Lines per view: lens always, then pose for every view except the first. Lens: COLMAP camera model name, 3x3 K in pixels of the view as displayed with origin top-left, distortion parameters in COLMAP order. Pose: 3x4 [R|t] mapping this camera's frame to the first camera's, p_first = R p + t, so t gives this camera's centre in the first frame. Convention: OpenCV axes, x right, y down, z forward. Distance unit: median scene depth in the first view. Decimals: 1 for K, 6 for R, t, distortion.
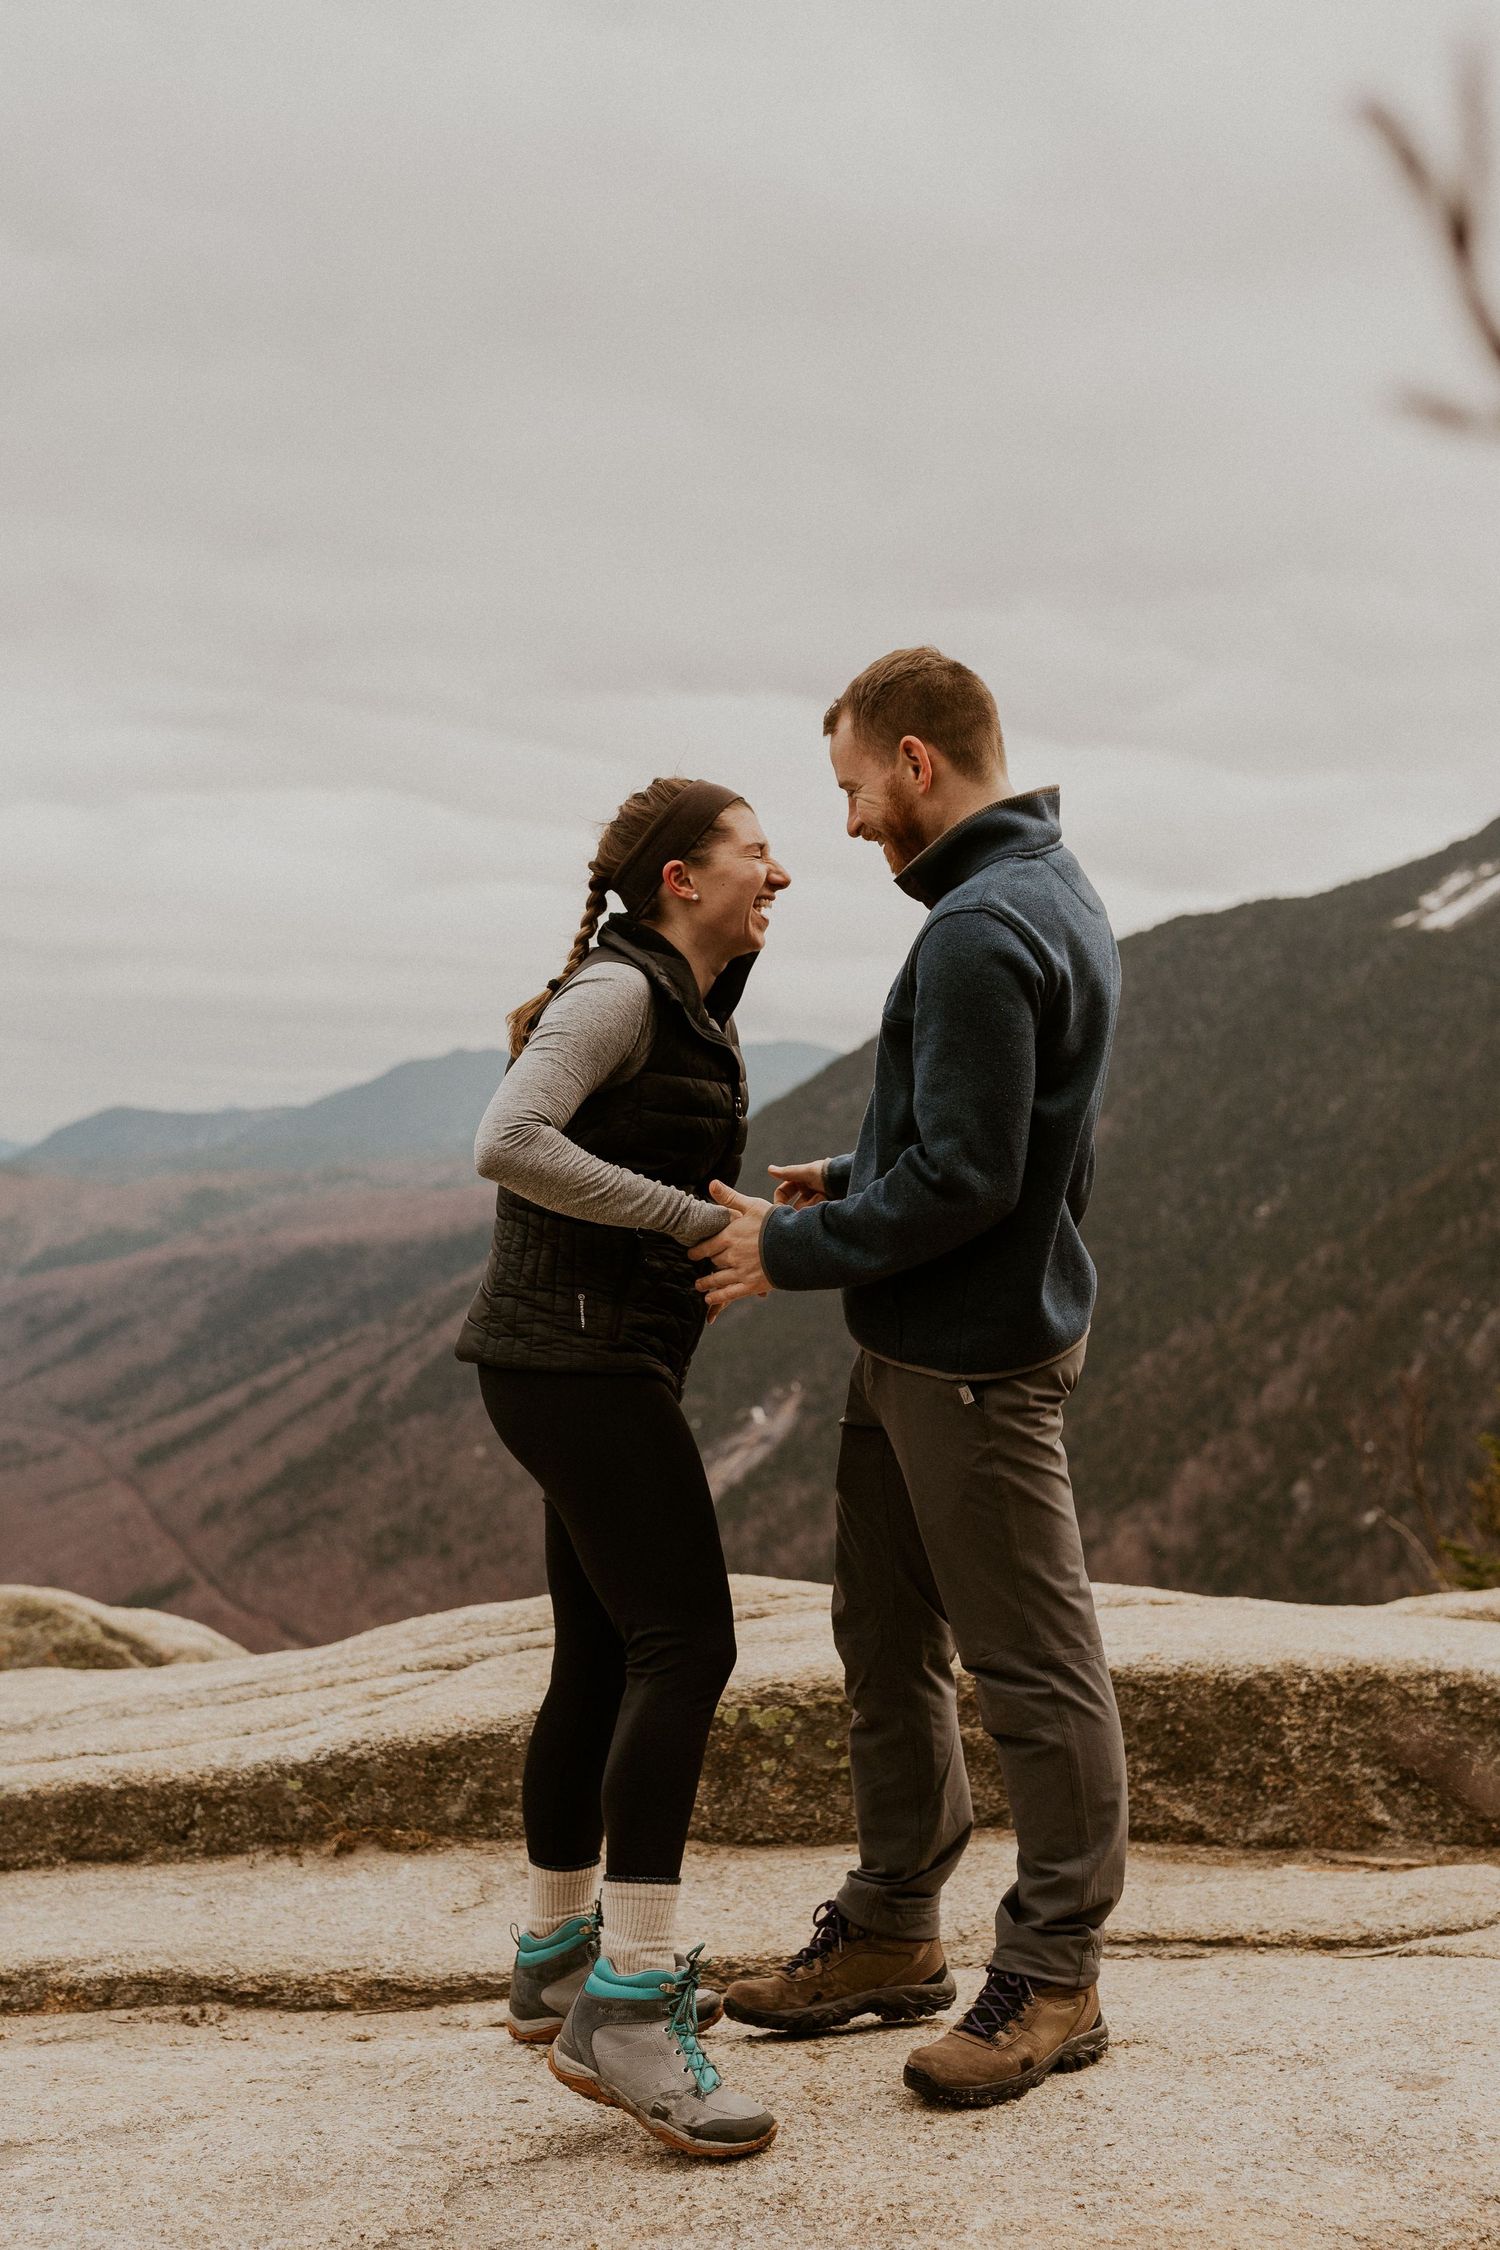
lens RADIAL K [[2826.8, 0, 738.7], [0, 2826.8, 1031.2], [0, 0, 1]] dist [0.024206, -0.035770]
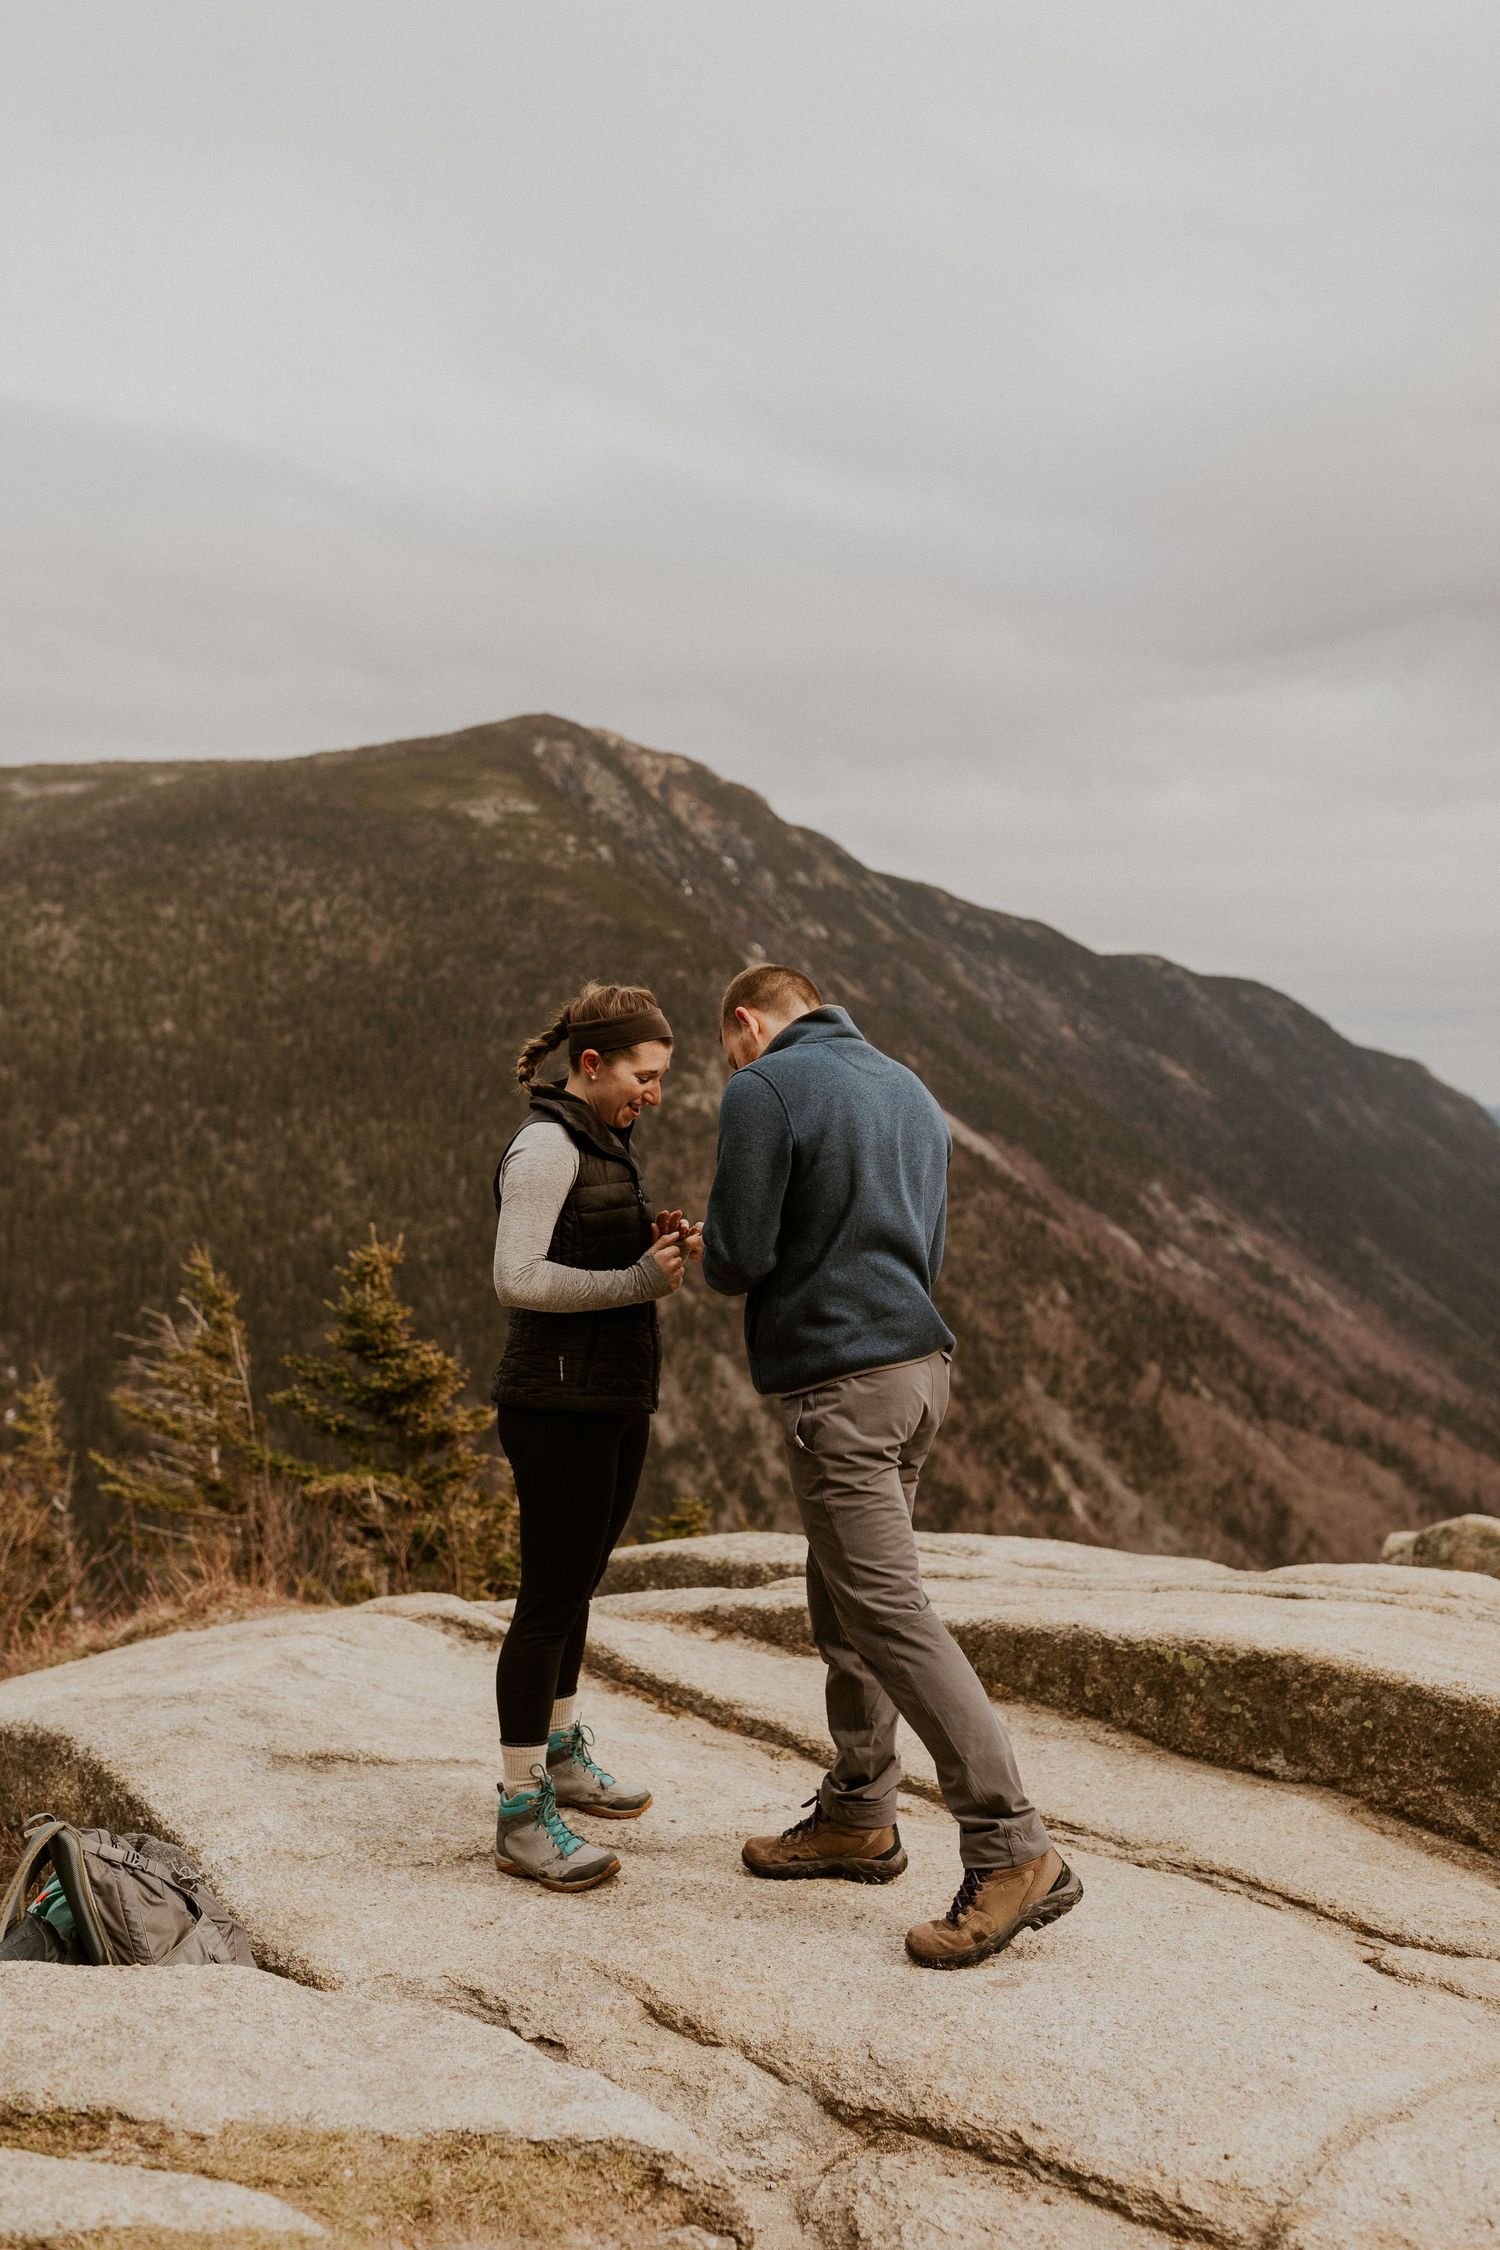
lens RADIAL K [[2212.0, 0, 749.8], [0, 2212.0, 1127.7], [0, 0, 1]] dist [0.012378, -0.005017]
pose [[0.598963, 0.021285, -0.800494, 0.711551], [0.009089, 0.999402, 0.033374, -0.047444], [0.800725, -0.027266, 0.598411, 0.209113]]
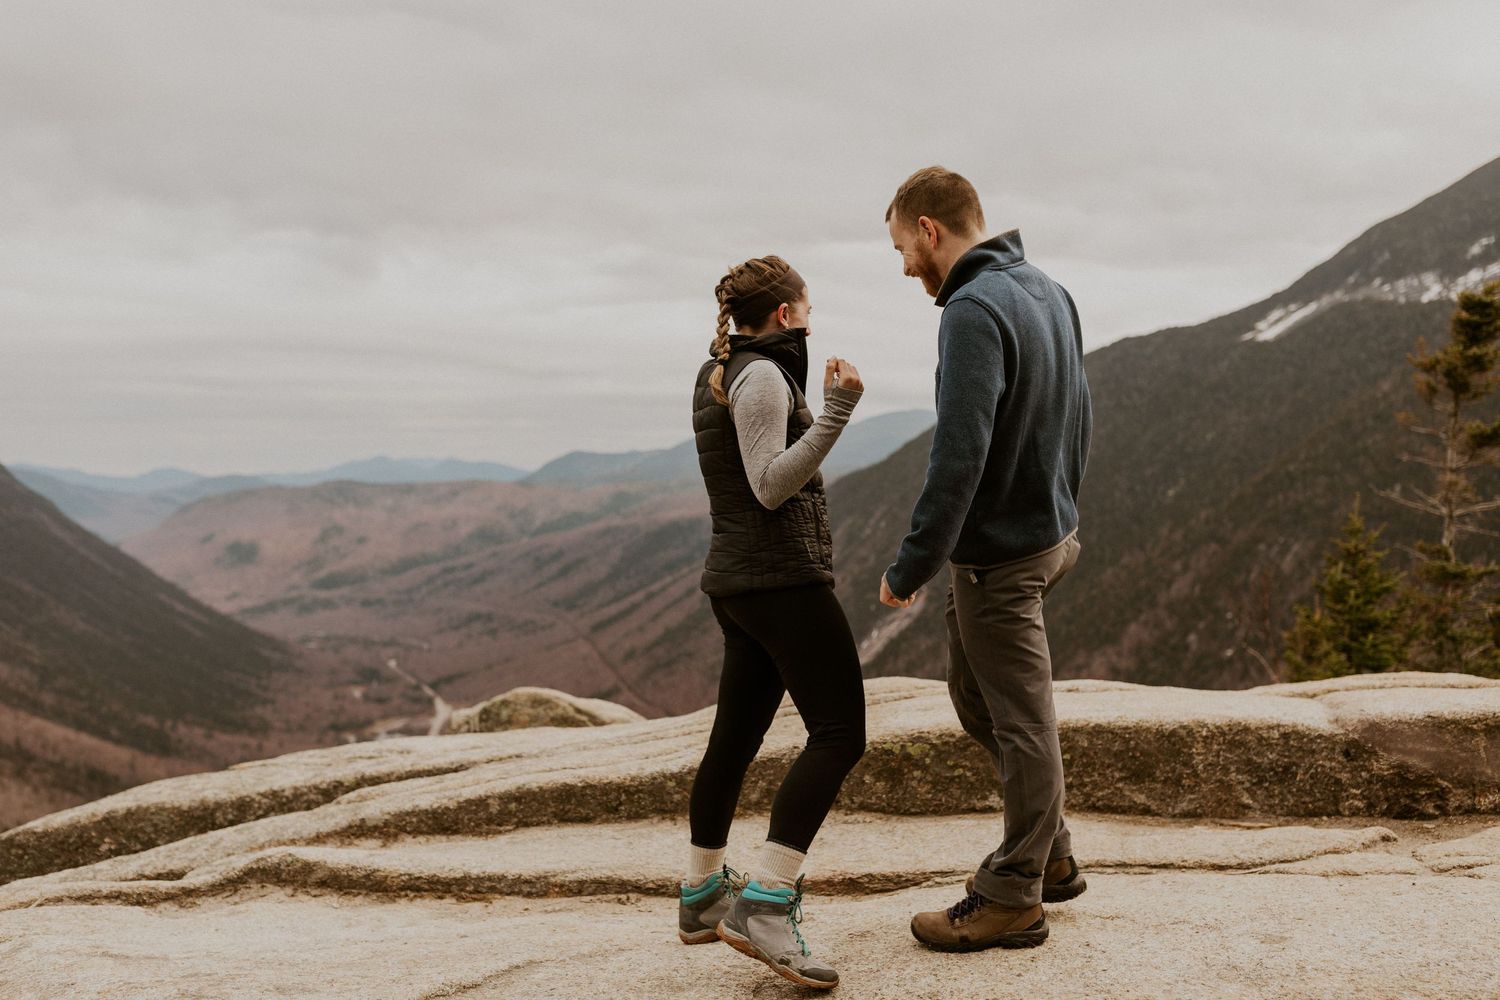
lens RADIAL K [[1455.6, 0, 749.8], [0, 1455.6, 498.7], [0, 0, 1]] dist [0.019572, -0.021227]
pose [[0.995024, -0.018812, -0.097845, -0.001957], [0.024889, 0.997811, 0.061266, 0.010977], [0.096479, -0.063396, 0.993314, 0.024882]]
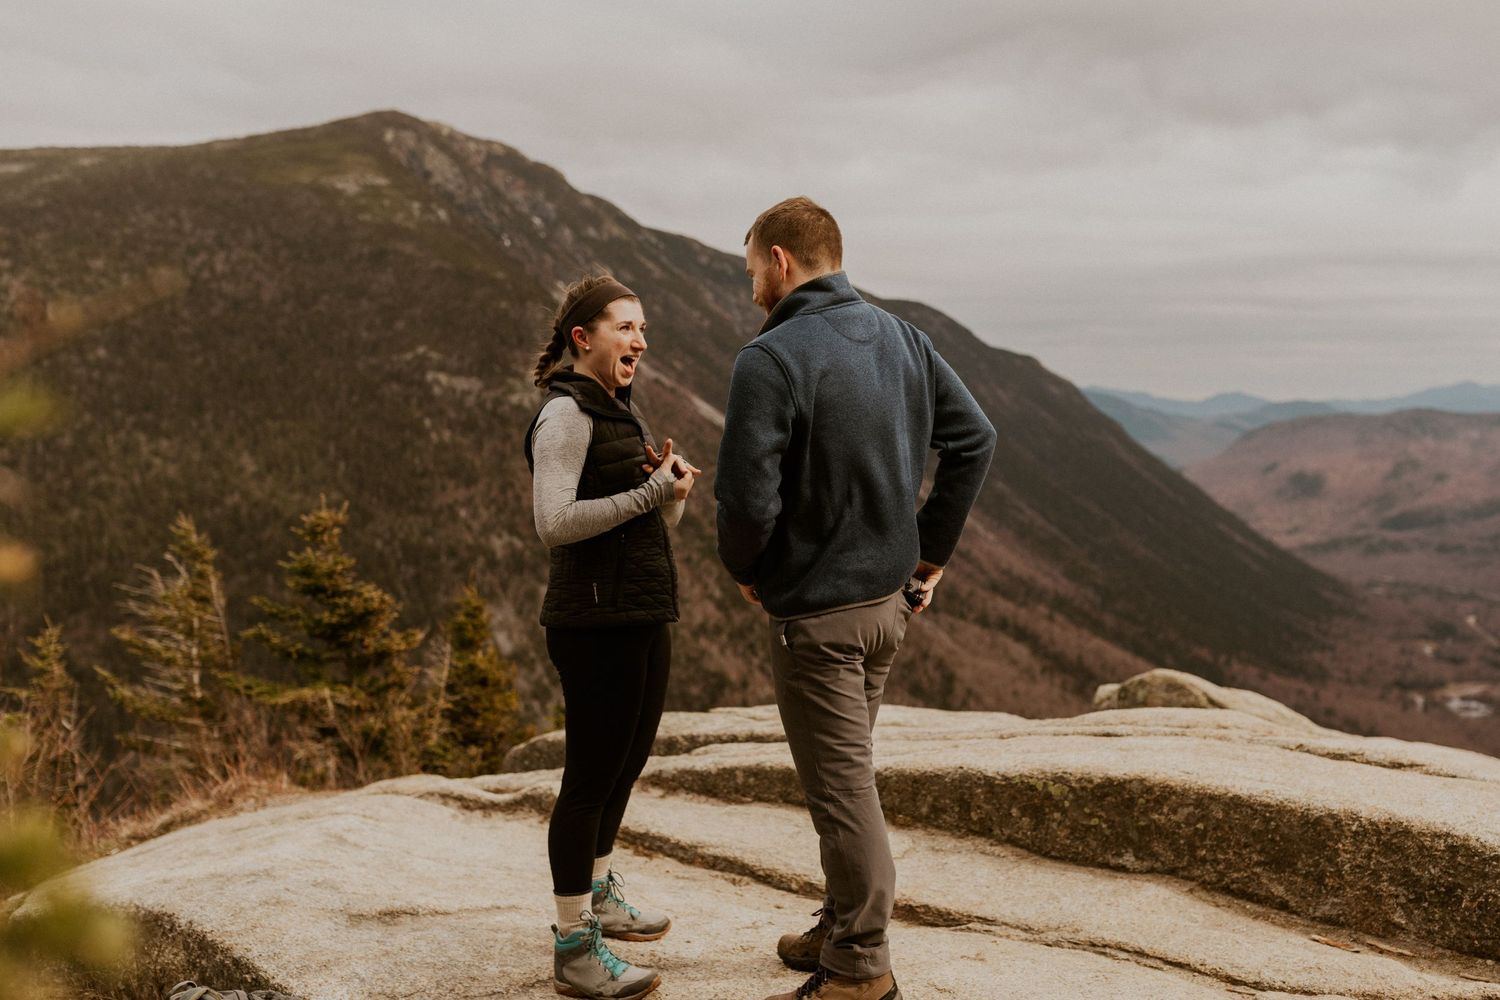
lens RADIAL K [[1601.4, 0, 818.8], [0, 1601.4, 459.5], [0, 0, 1]] dist [0.015113, -0.018520]
pose [[0.723364, 0.020721, -0.690155, 0.588545], [0.033145, 0.997355, 0.064684, -0.035453], [0.689670, -0.069665, 0.720764, 0.179585]]
